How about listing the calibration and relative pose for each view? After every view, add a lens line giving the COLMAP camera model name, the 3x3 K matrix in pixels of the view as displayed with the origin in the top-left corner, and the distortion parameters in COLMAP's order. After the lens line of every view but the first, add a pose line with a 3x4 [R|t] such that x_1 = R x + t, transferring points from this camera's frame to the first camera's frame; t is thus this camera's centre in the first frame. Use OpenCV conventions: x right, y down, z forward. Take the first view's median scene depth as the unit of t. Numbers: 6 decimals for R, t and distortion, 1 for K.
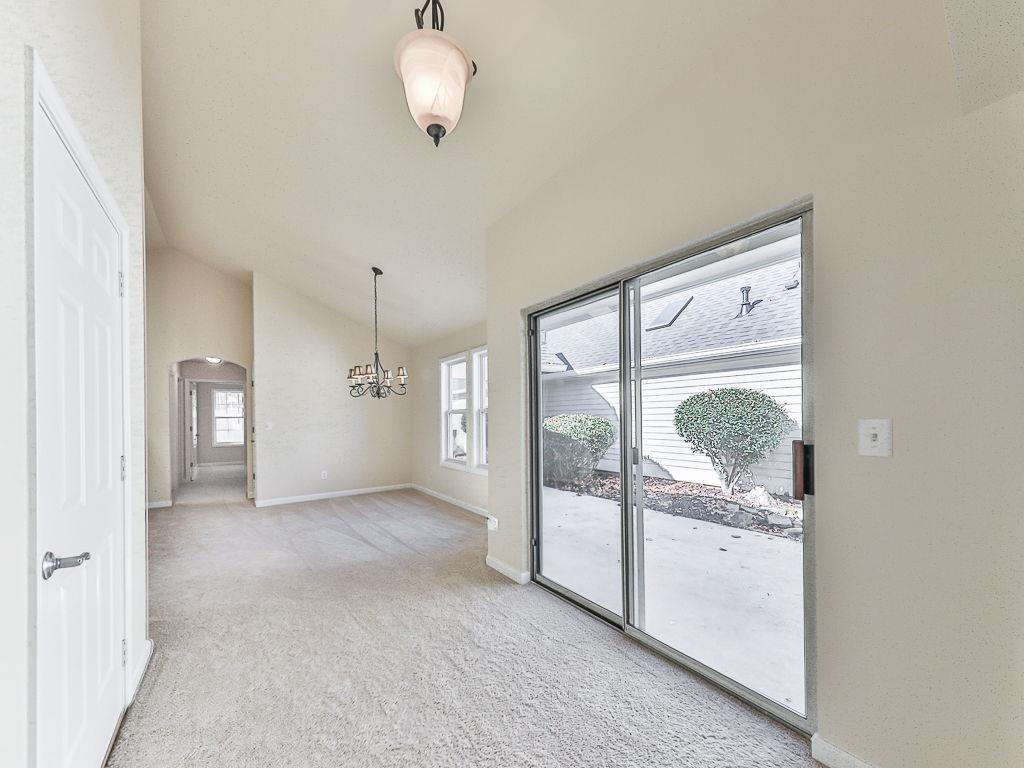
lens RADIAL K [[398.9, 0, 500.1], [0, 398.9, 420.5], [0, 0, 1]] dist [-0.001846, -0.000455]
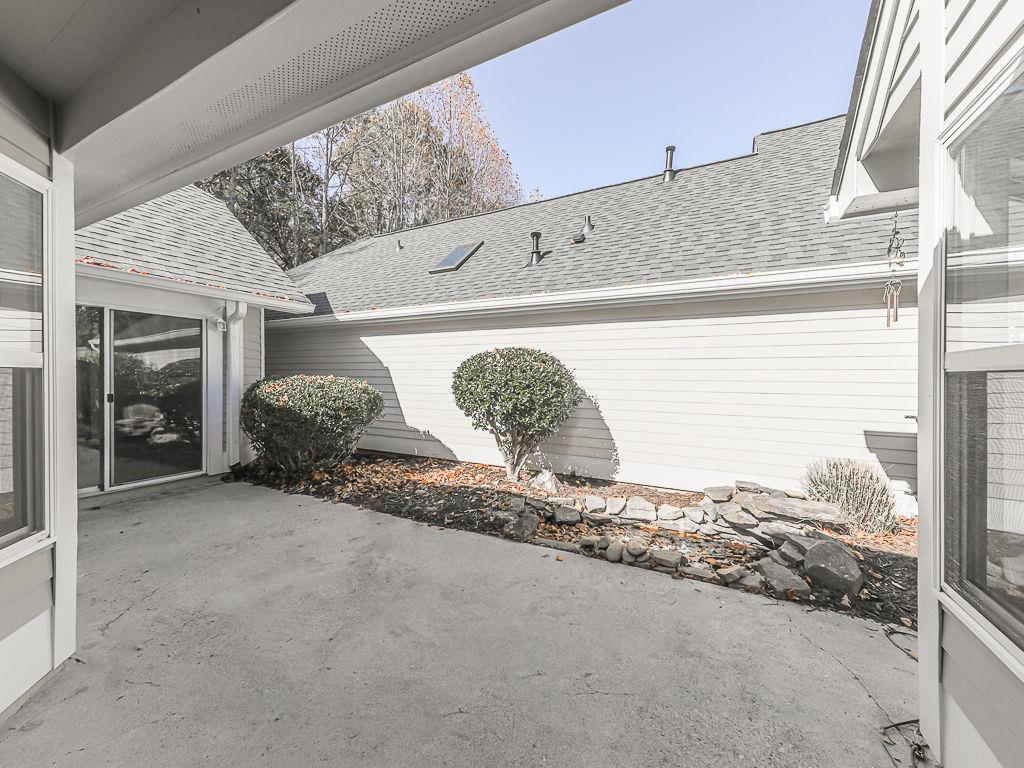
lens RADIAL K [[398.9, 0, 514.1], [0, 398.9, 381.6], [0, 0, 1]] dist [-0.001846, -0.000455]
pose [[0.877447, 0.014220, 0.479462, 0.180302], [-0.014902, 0.999886, -0.002382, -0.010563], [-0.479442, -0.005055, 0.877559, 0.288360]]
